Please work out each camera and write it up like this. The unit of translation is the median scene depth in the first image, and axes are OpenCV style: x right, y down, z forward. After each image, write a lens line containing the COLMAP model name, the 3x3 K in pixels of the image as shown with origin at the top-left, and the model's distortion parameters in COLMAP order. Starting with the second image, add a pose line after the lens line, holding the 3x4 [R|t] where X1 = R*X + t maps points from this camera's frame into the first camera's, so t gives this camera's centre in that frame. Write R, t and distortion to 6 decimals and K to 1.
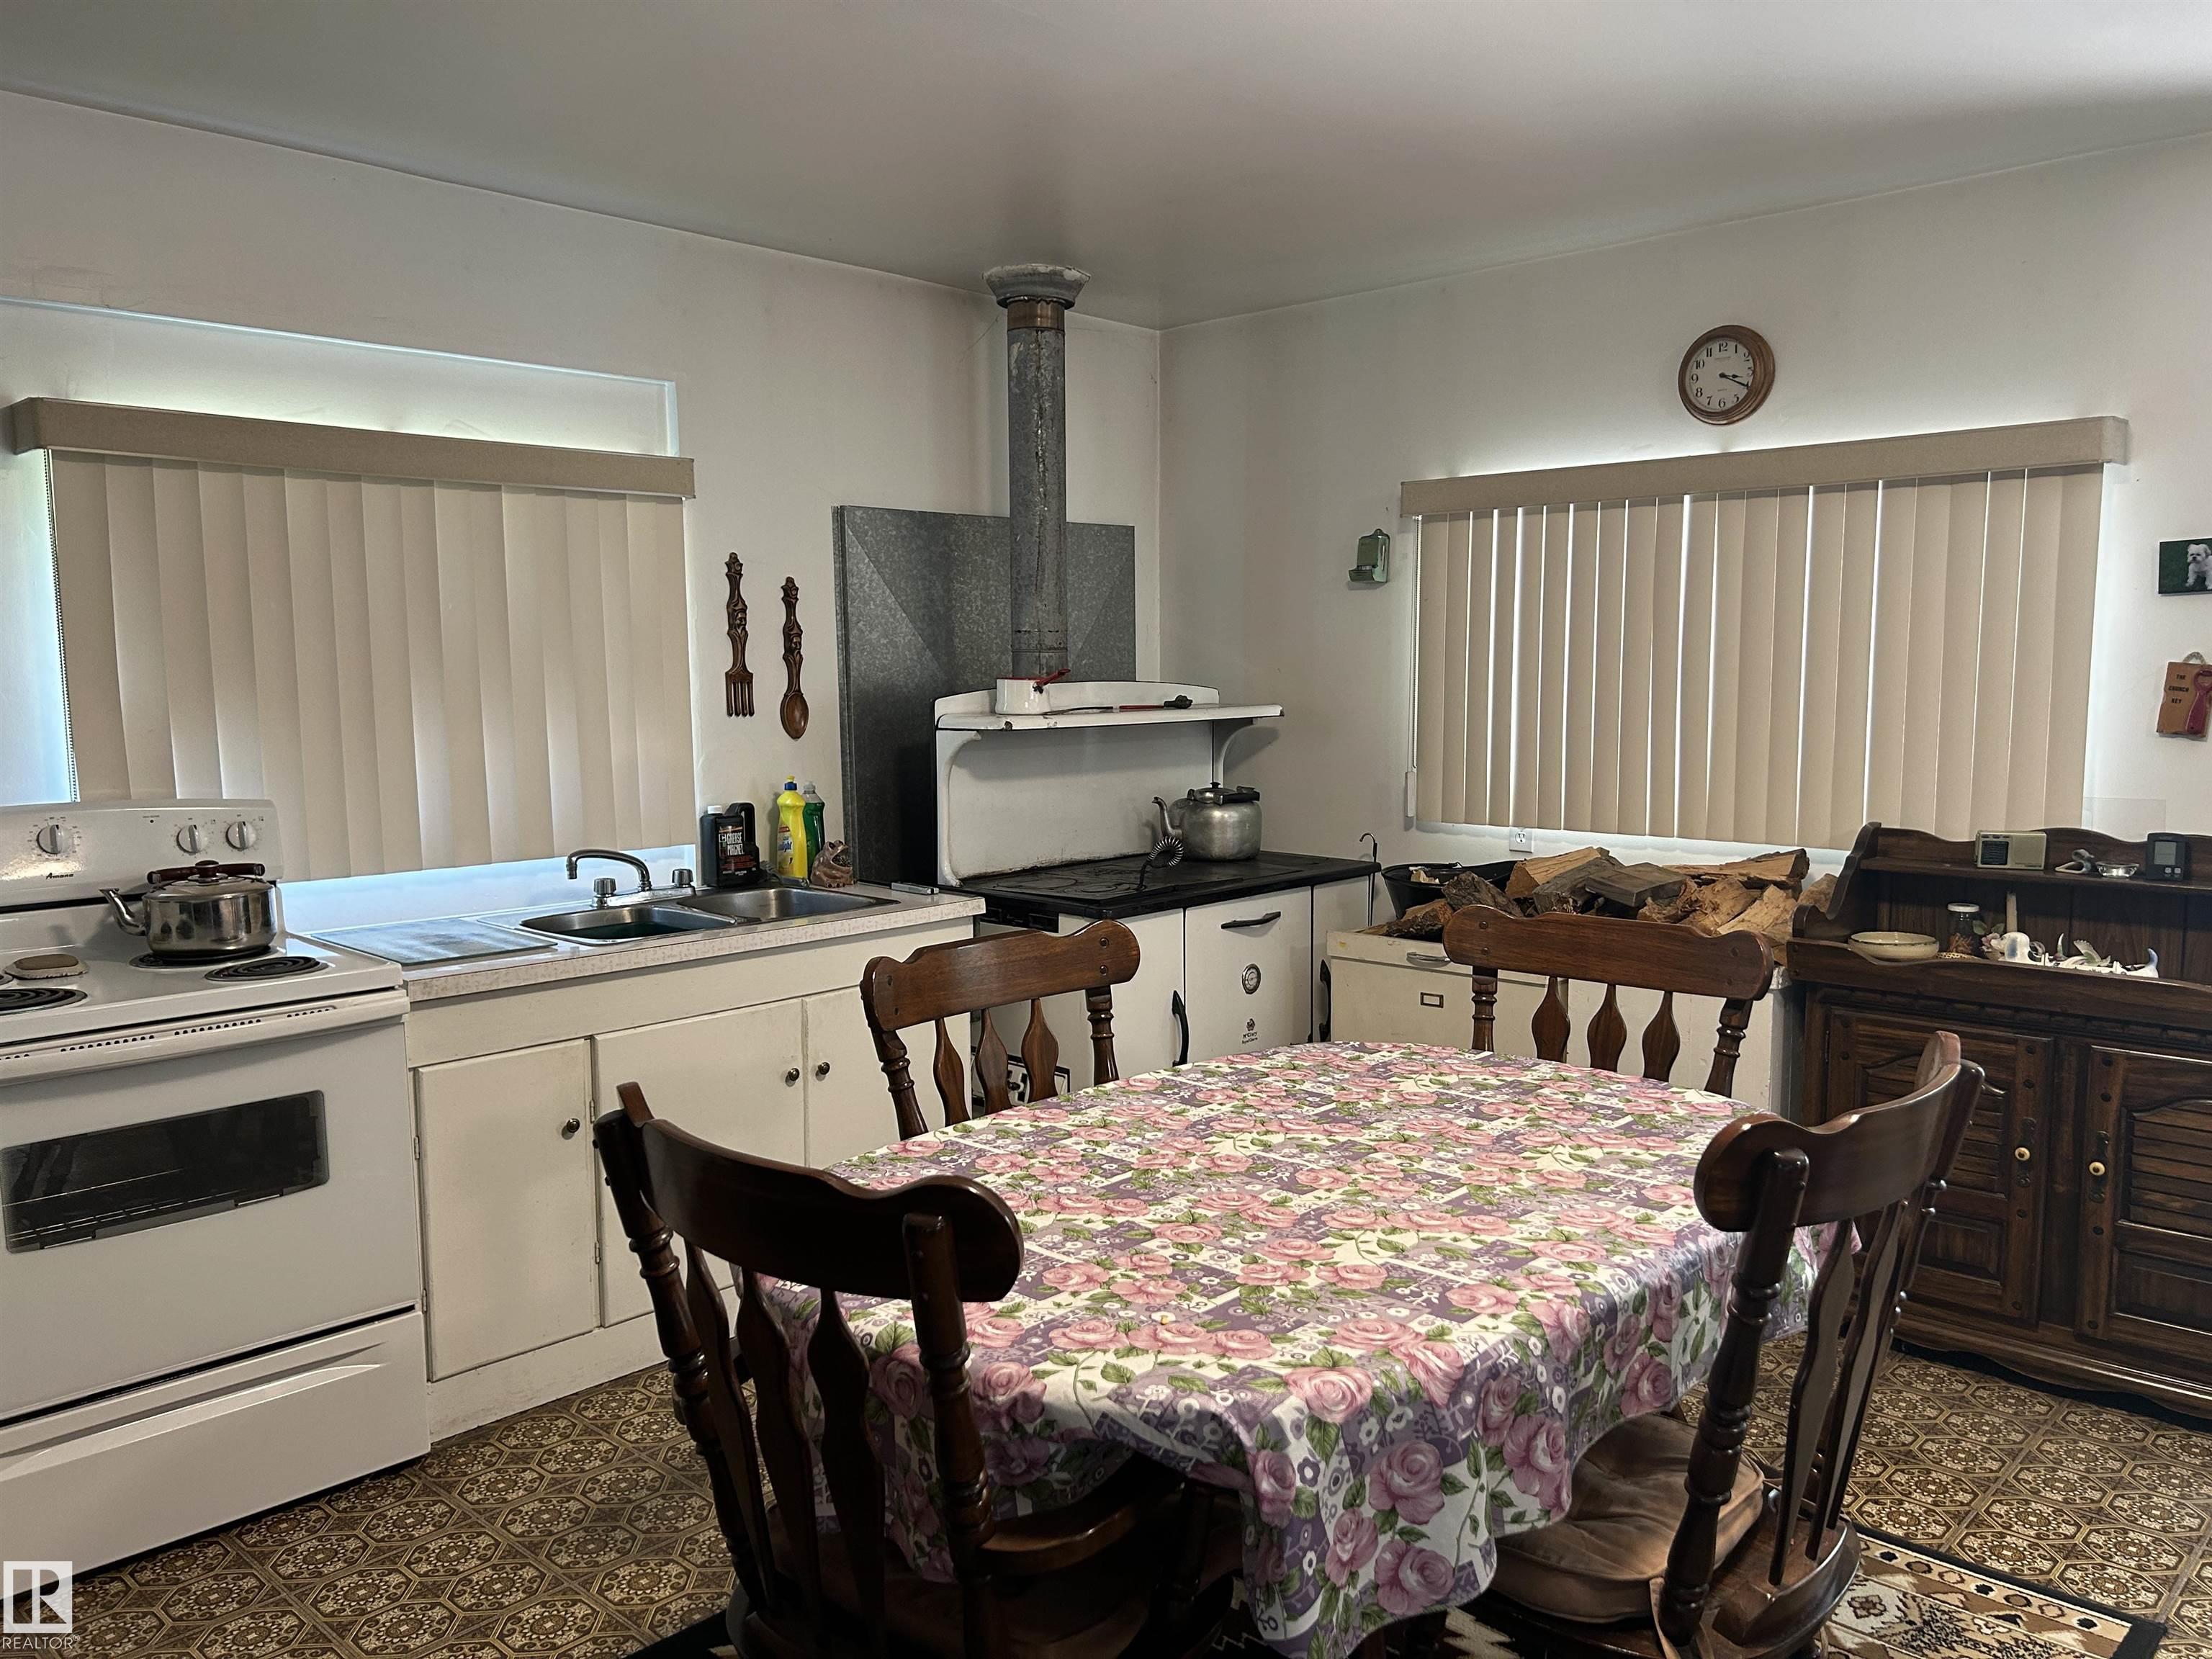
lens RADIAL K [[1654.5, 0, 1102.0], [0, 1654.5, 843.4], [0, 0, 1]] dist [0.052401, -0.059003]
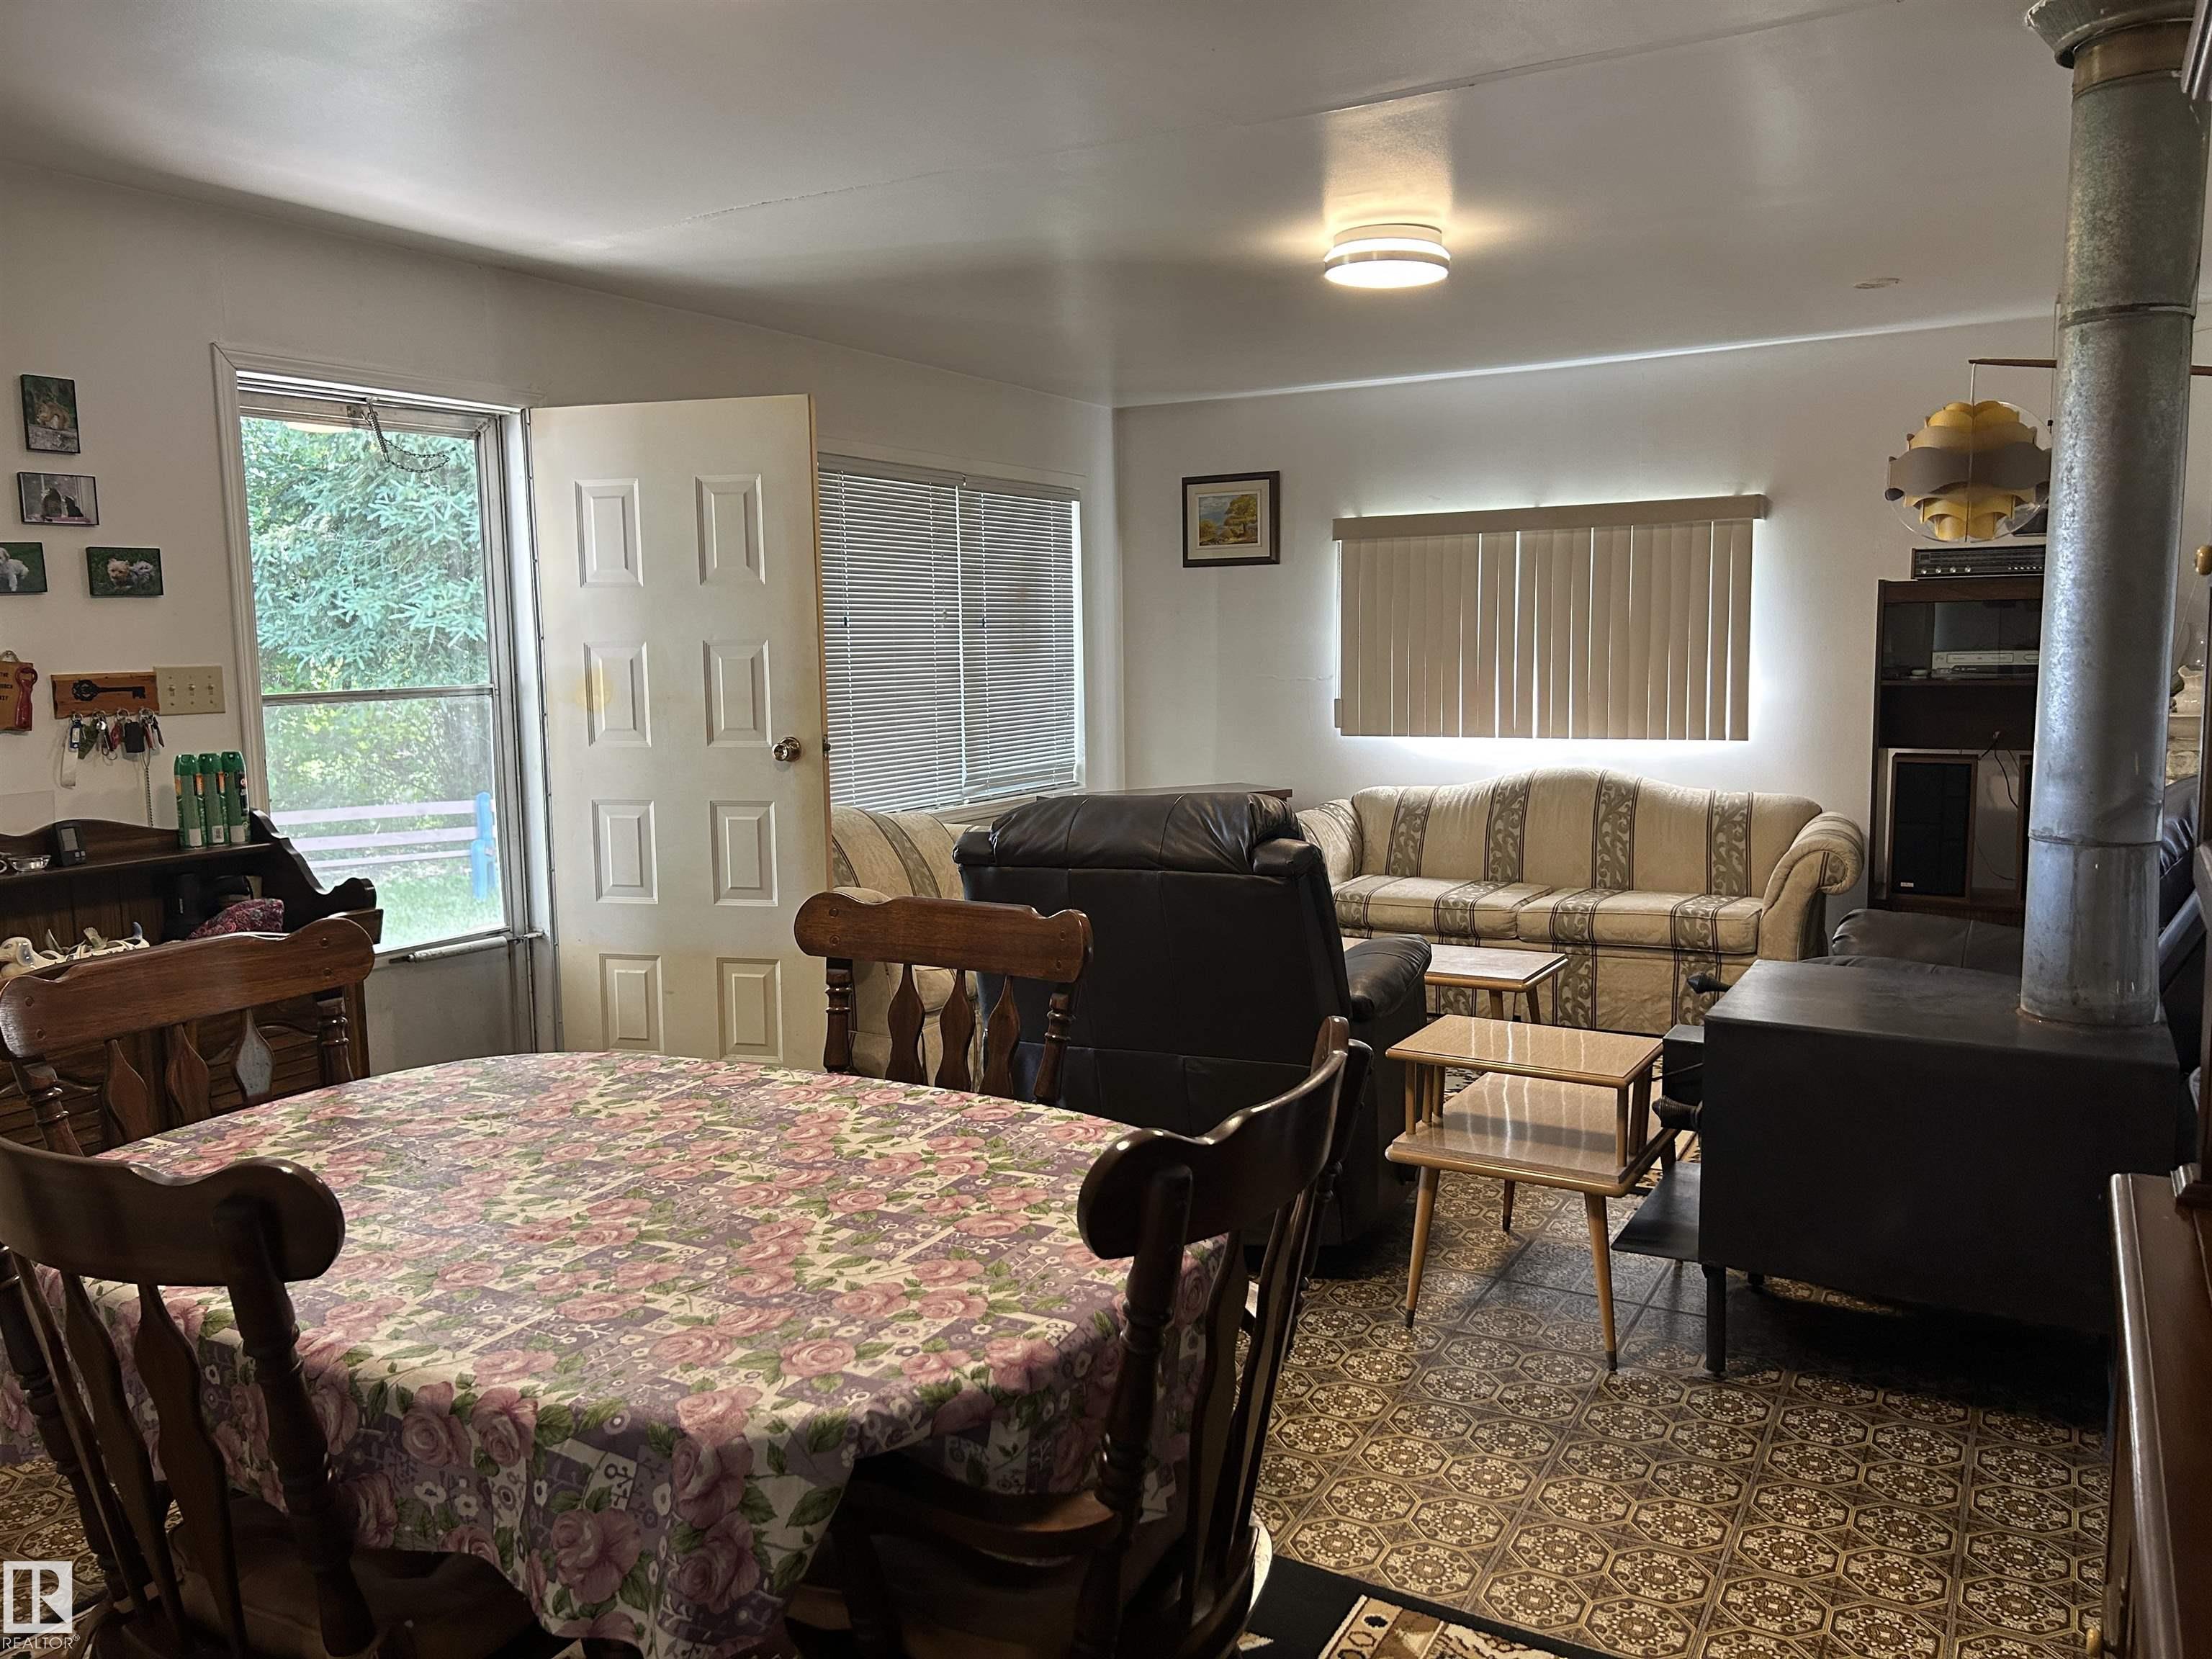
lens RADIAL K [[1654.5, 0, 1086.3], [0, 1654.5, 835.0], [0, 0, 1]] dist [0.052401, -0.059003]
pose [[-0.225057, -0.105977, 0.968565, -0.482973], [0.131876, 0.981607, 0.138047, -0.052732], [-0.965380, 0.158799, -0.206942, 0.543647]]
